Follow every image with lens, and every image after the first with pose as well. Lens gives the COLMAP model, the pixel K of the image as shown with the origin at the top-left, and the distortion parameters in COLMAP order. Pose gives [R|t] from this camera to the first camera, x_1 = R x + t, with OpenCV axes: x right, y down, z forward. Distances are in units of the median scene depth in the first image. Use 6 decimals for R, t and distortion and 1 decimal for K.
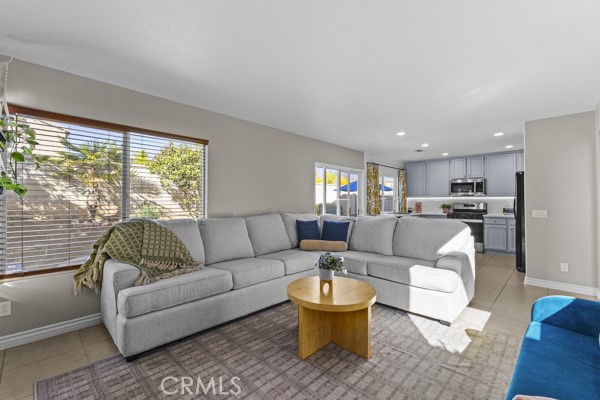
lens RADIAL K [[263.1, 0, 298.0], [0, 263.1, 198.1], [0, 0, 1]] dist [0.009039, -0.000046]
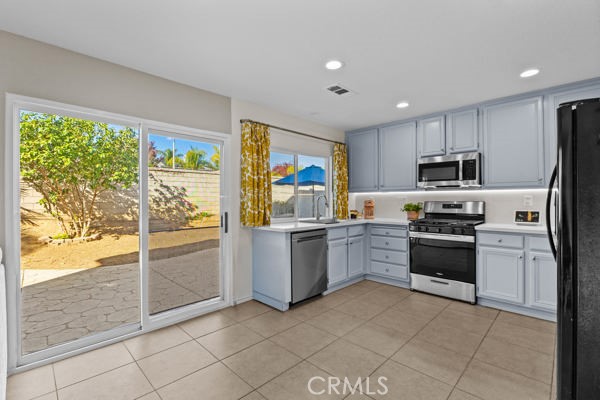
lens RADIAL K [[272.1, 0, 300.2], [0, 272.1, 200.1], [0, 0, 1]] dist [-0.012317, -0.000245]
pose [[0.999973, -0.007300, -0.000448, 0.358526], [0.007305, 0.999886, 0.013234, 0.006878], [0.000351, -0.013237, 0.999912, 0.476360]]
